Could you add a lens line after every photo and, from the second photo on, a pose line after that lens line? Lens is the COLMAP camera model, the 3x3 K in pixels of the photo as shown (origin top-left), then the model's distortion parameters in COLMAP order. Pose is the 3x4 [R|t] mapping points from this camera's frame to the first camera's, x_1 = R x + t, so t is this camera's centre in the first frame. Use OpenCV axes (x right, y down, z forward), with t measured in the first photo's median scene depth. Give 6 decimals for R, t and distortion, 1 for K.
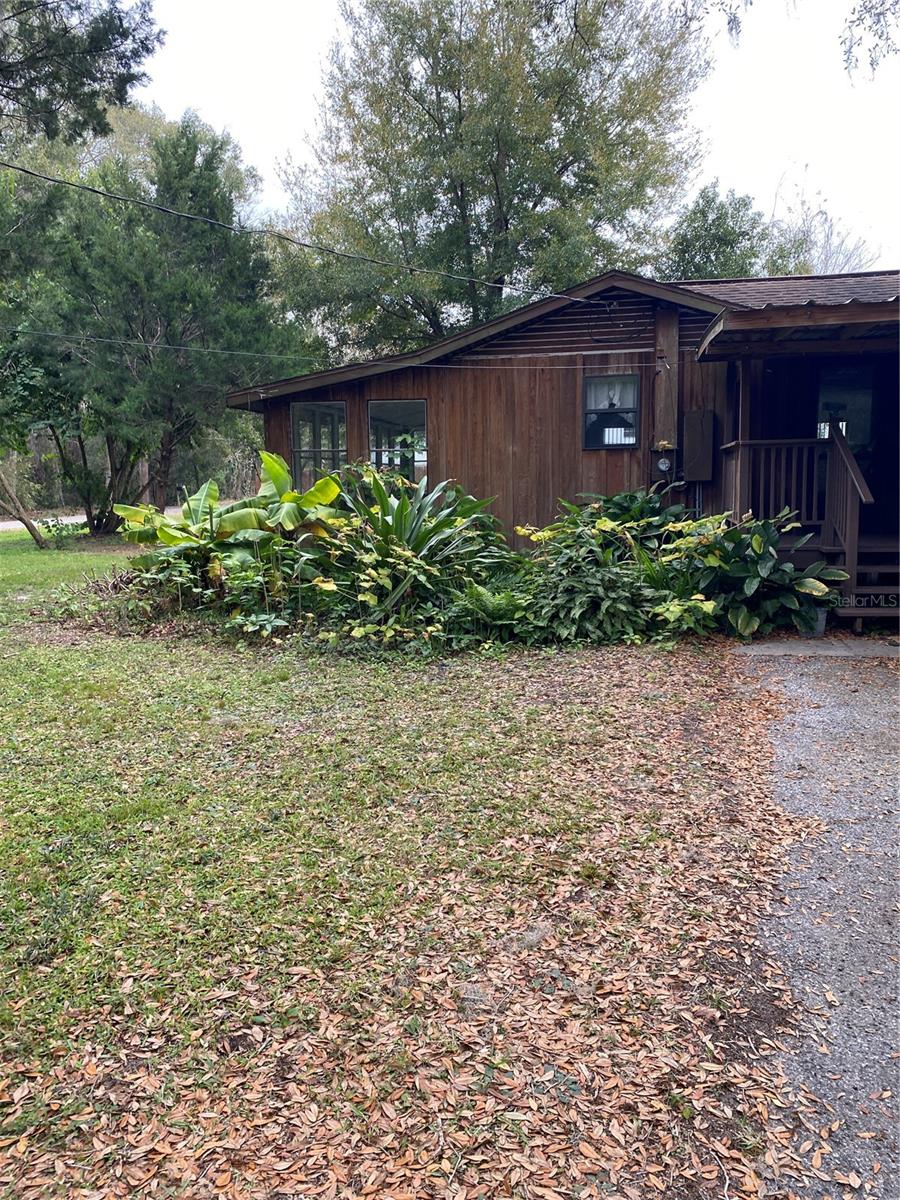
lens RADIAL K [[904.3, 0, 455.3], [0, 904.3, 604.5], [0, 0, 1]] dist [0.024524, -0.030481]
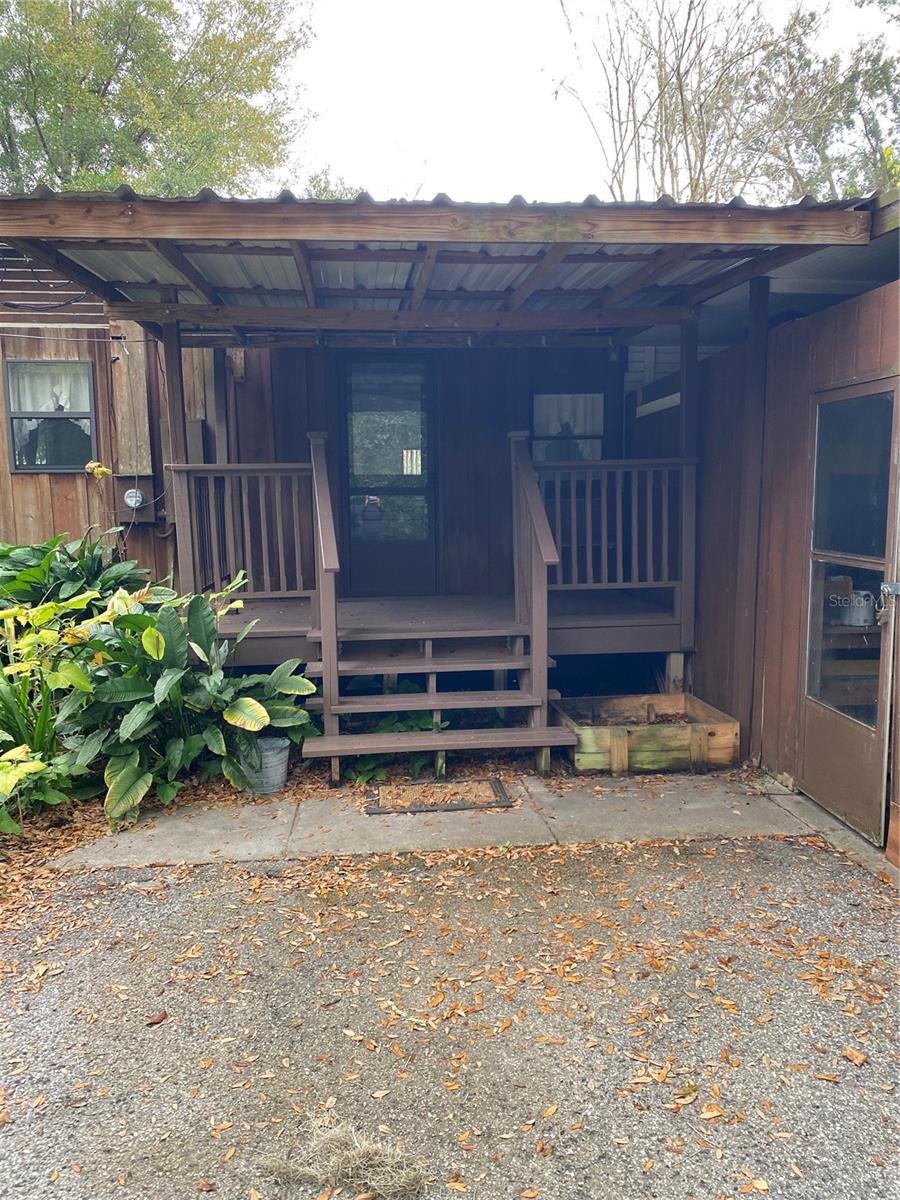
lens RADIAL K [[904.3, 0, 447.8], [0, 904.3, 598.1], [0, 0, 1]] dist [0.024524, -0.030481]
pose [[0.955817, -0.024634, 0.292929, 0.312004], [0.034411, 0.999008, -0.028272, -0.065387], [-0.291941, 0.037103, 0.955716, 0.361044]]
